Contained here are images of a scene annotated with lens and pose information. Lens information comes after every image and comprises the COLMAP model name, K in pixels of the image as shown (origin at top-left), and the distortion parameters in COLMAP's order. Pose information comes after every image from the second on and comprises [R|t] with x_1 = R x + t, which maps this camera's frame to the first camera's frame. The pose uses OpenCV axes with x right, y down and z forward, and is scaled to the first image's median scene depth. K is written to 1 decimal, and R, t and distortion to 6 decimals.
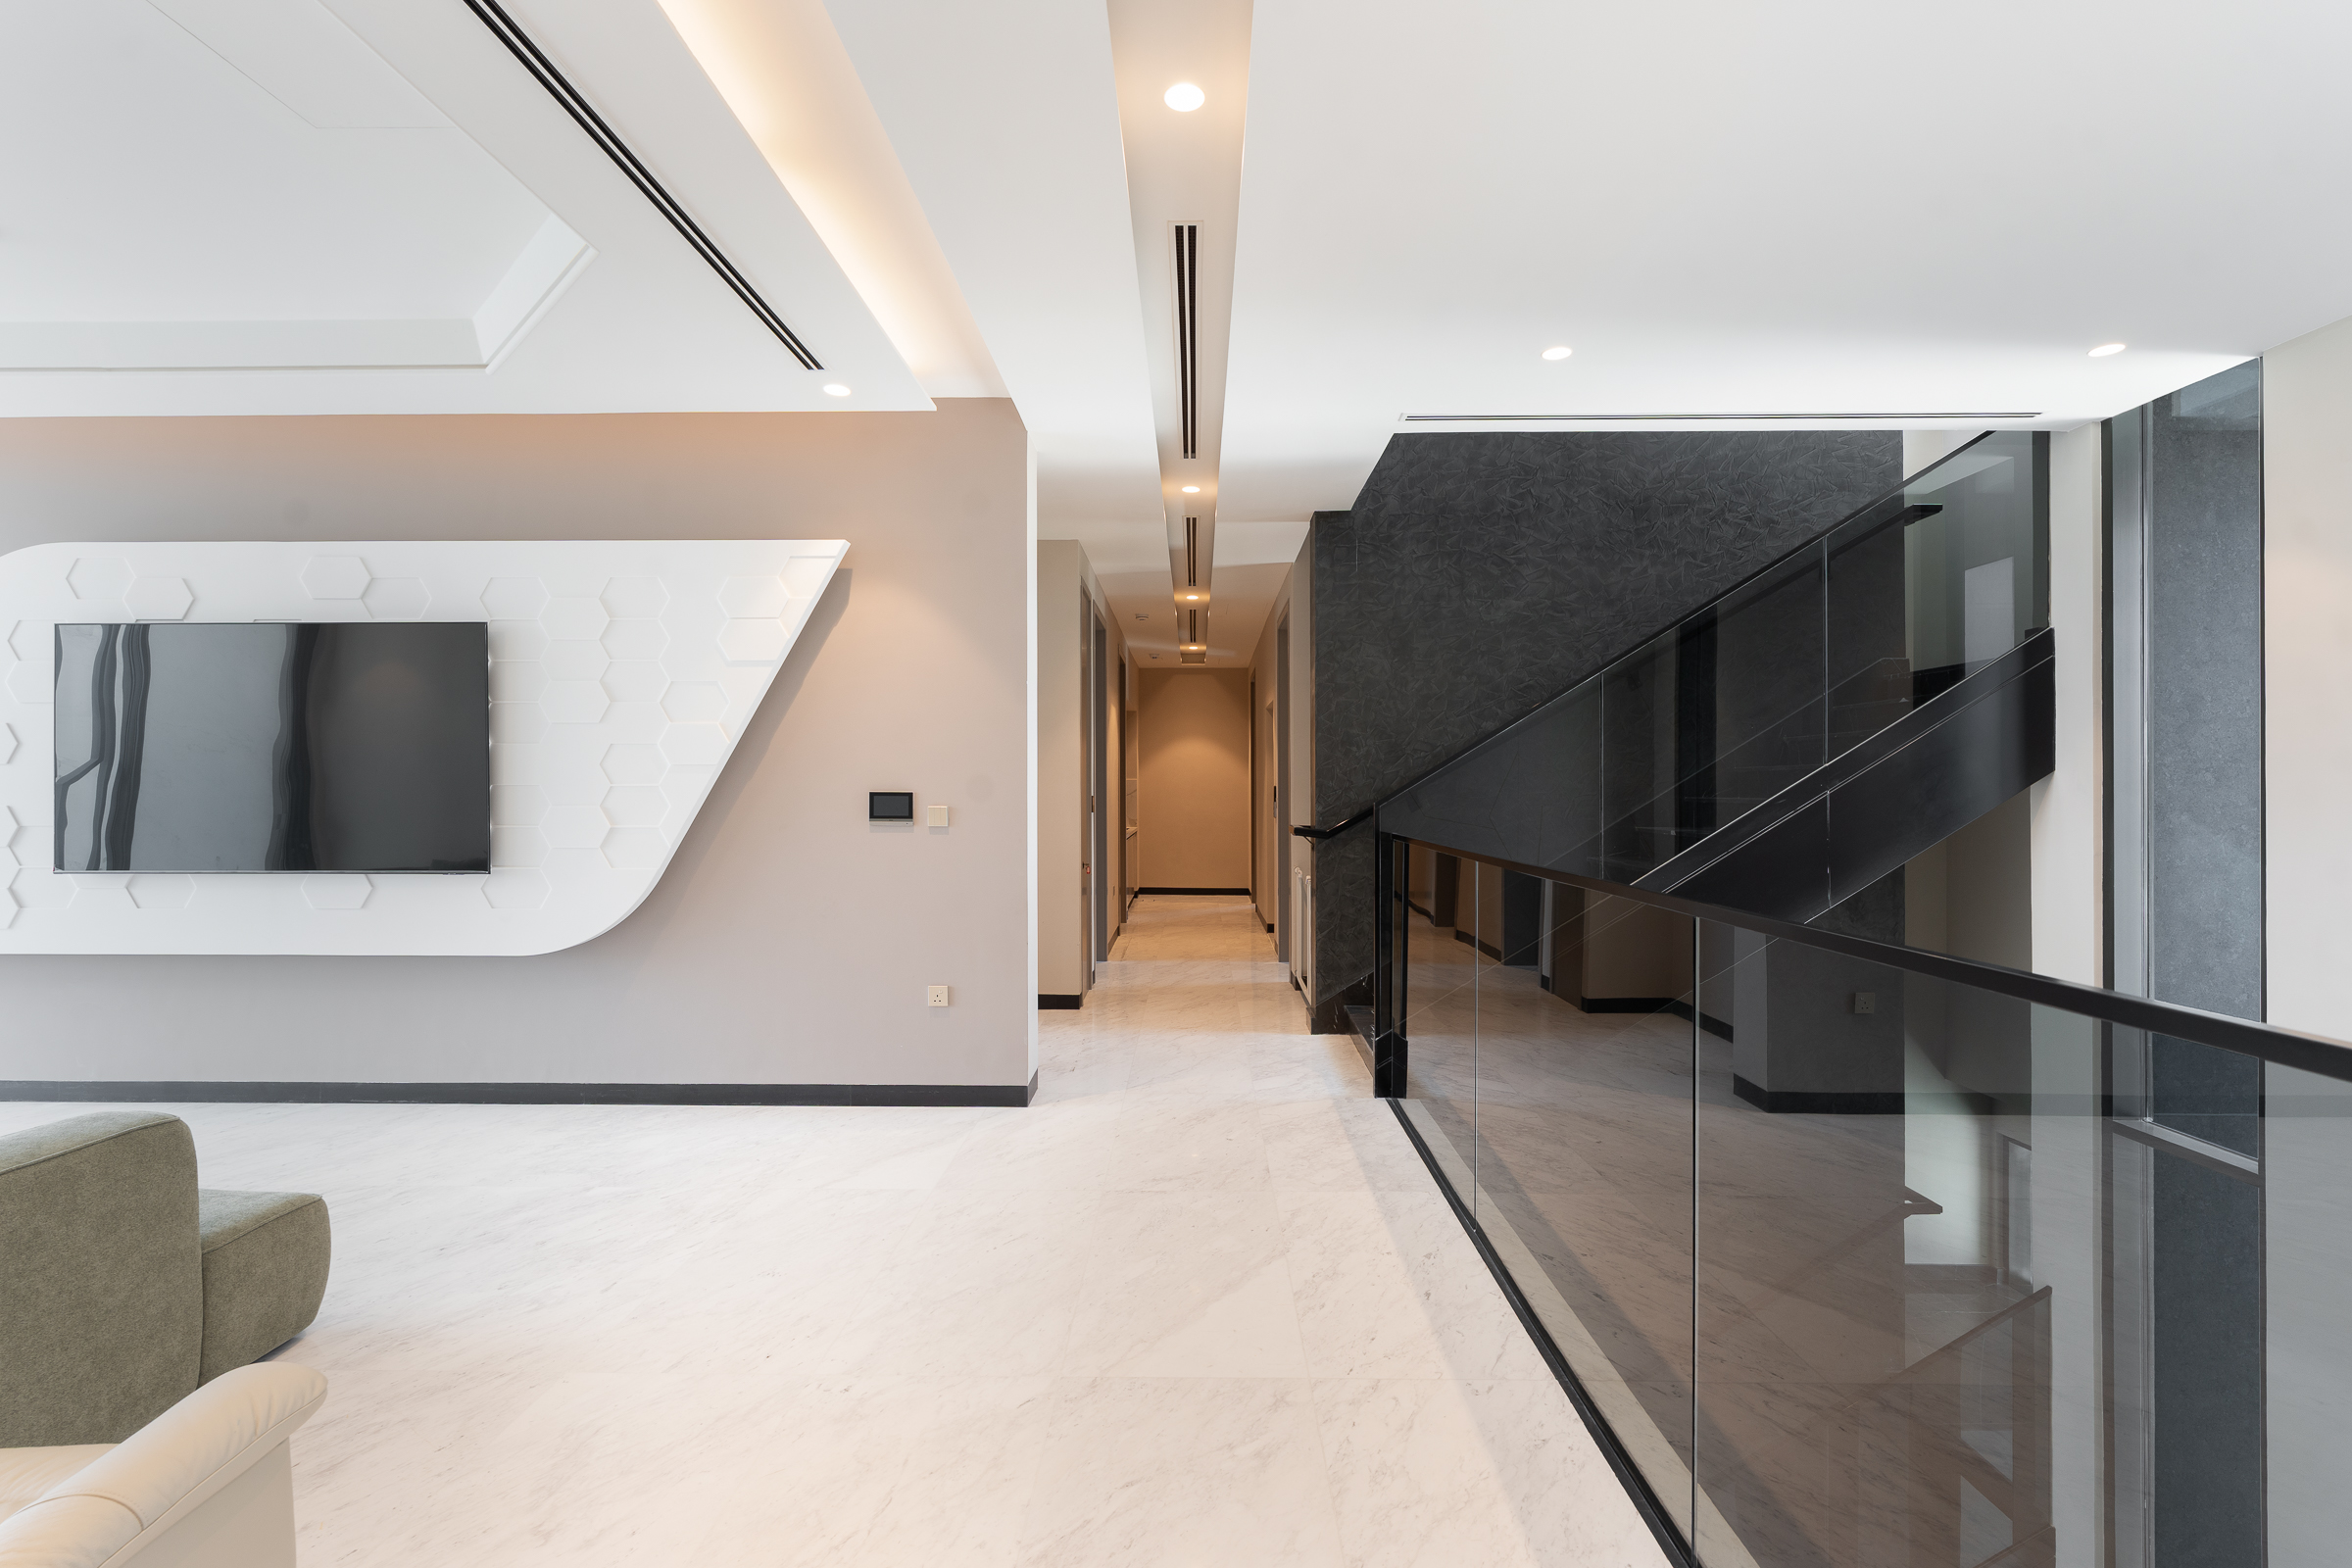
lens RADIAL K [[1079.8, 0, 1173.8], [0, 1079.8, 786.3], [0, 0, 1]] dist [-0.002543, 0.000032]
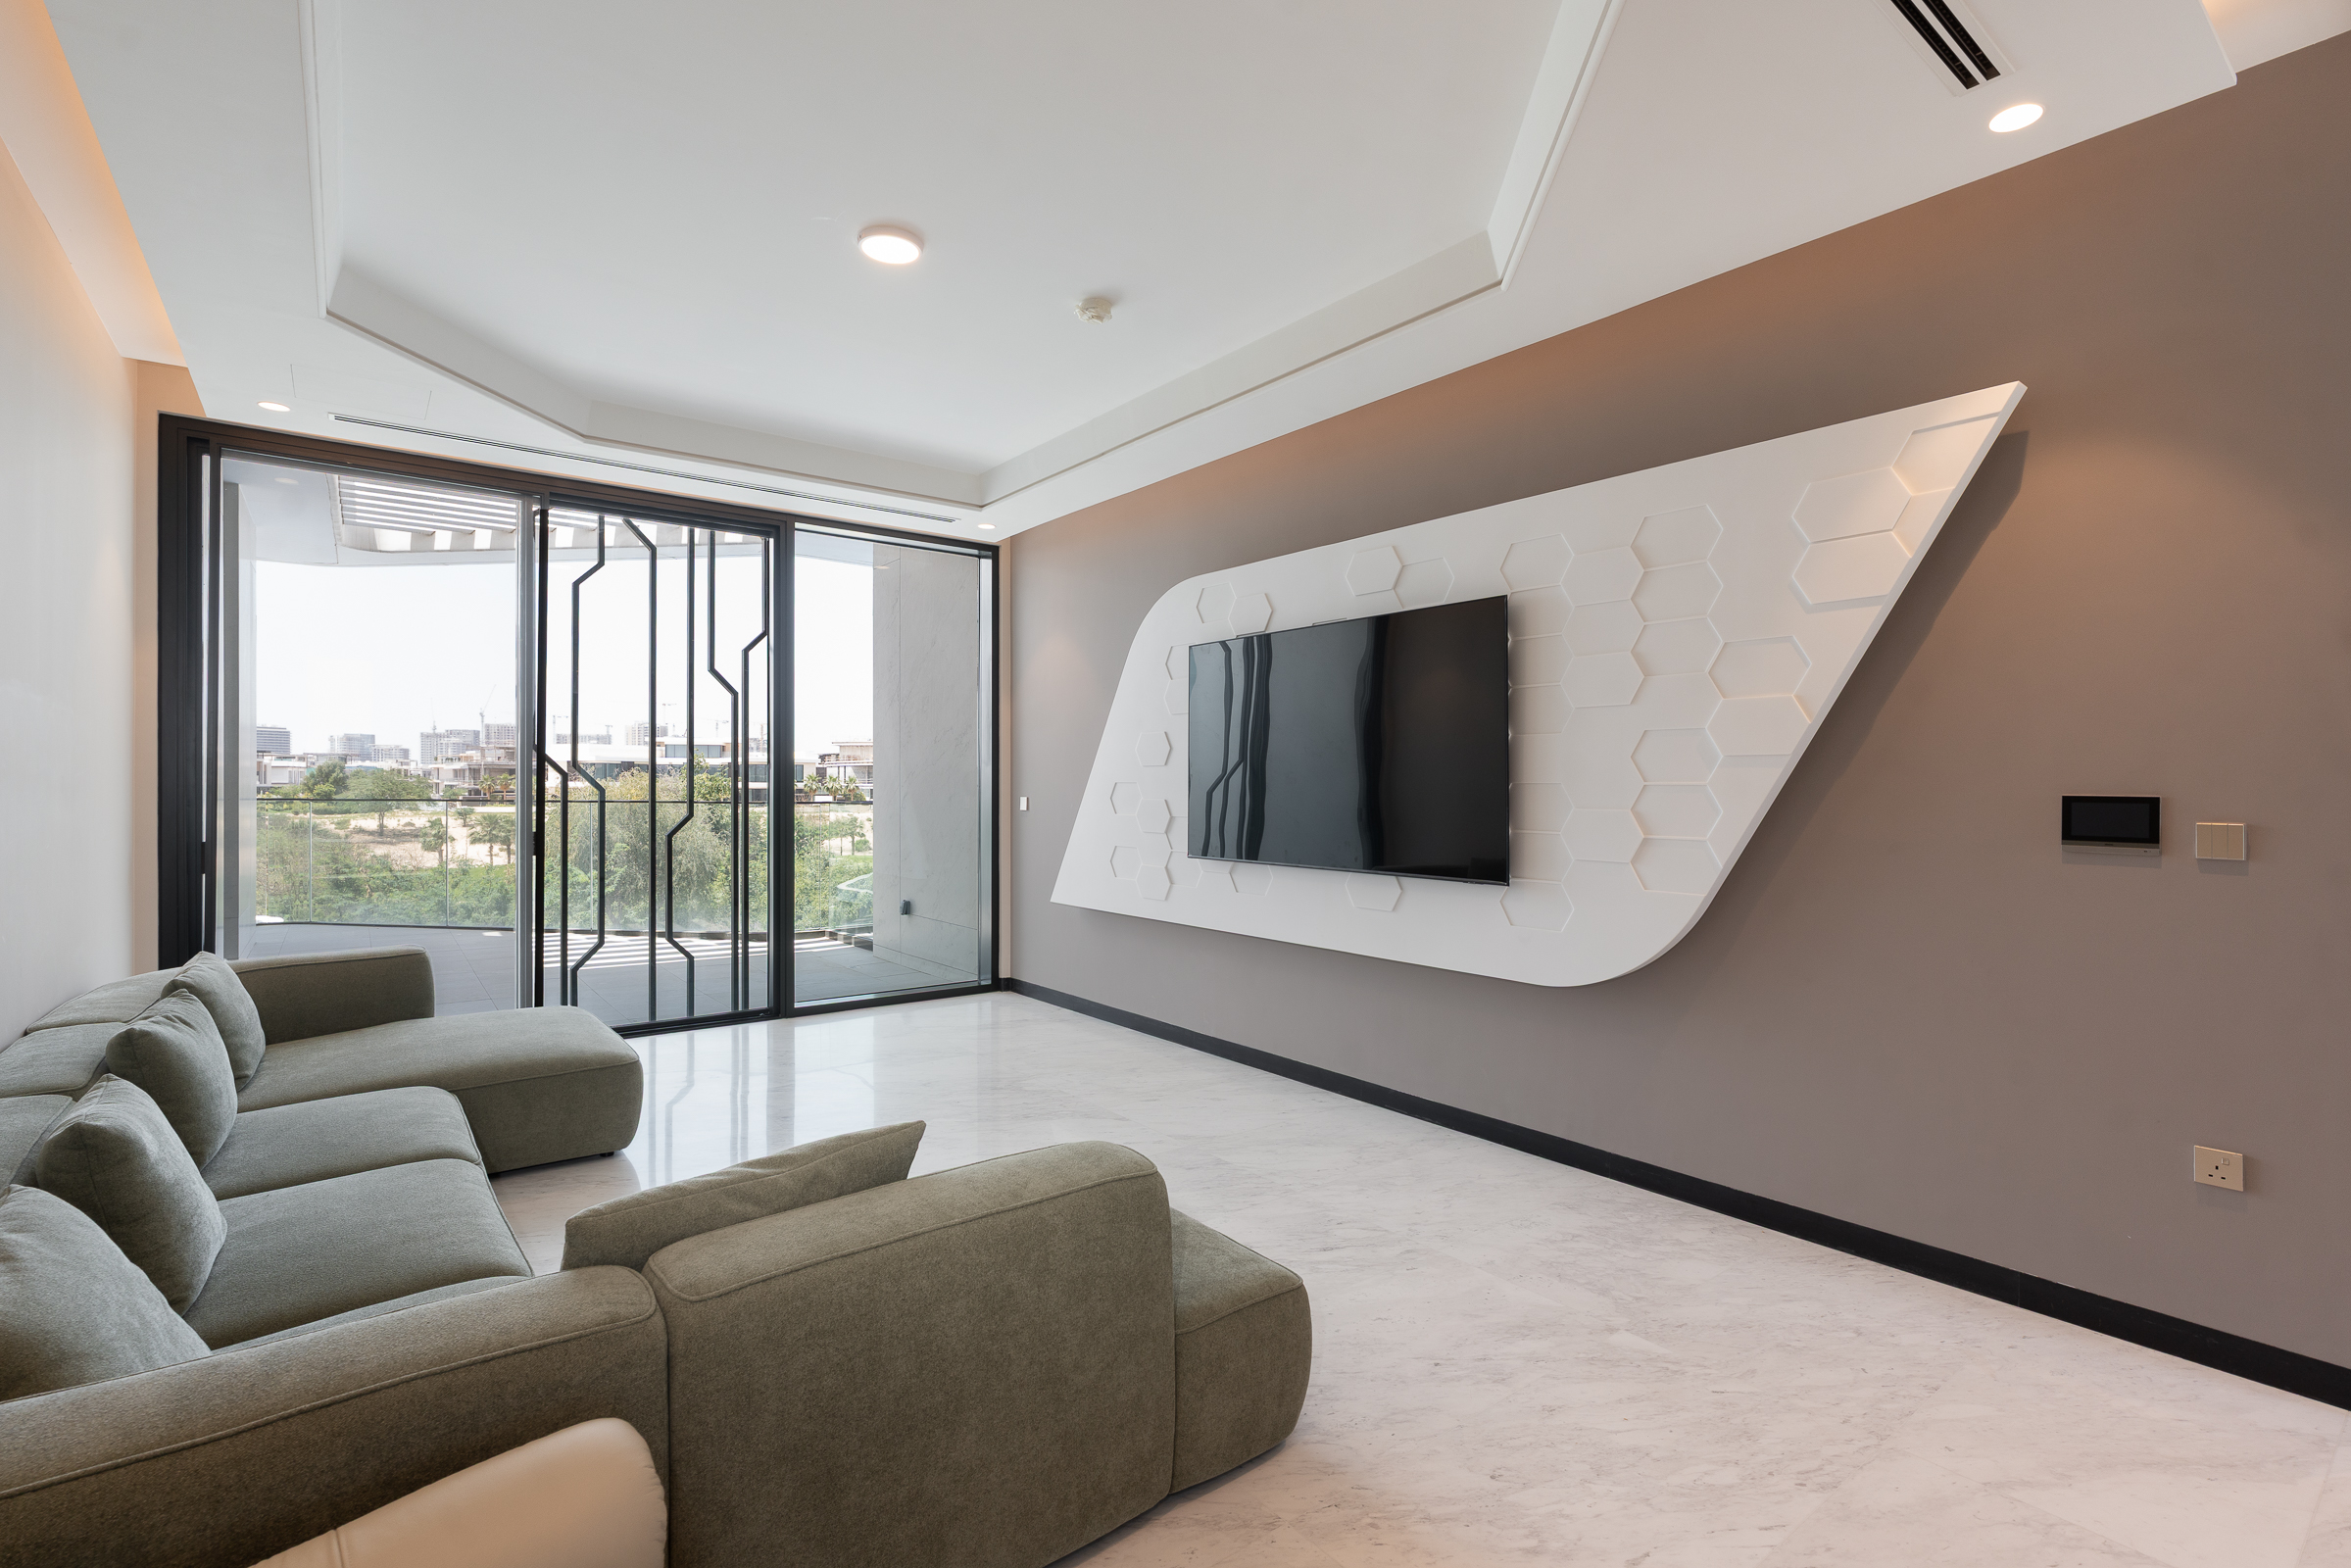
lens RADIAL K [[1079.4, 0, 1173.3], [0, 1079.4, 786.3], [0, 0, 1]] dist [-0.002543, 0.000032]
pose [[0.627598, 0.004014, -0.778528, -0.142098], [-0.003102, 0.999992, 0.002655, -0.000172], [0.778532, 0.000748, 0.627605, 0.271484]]
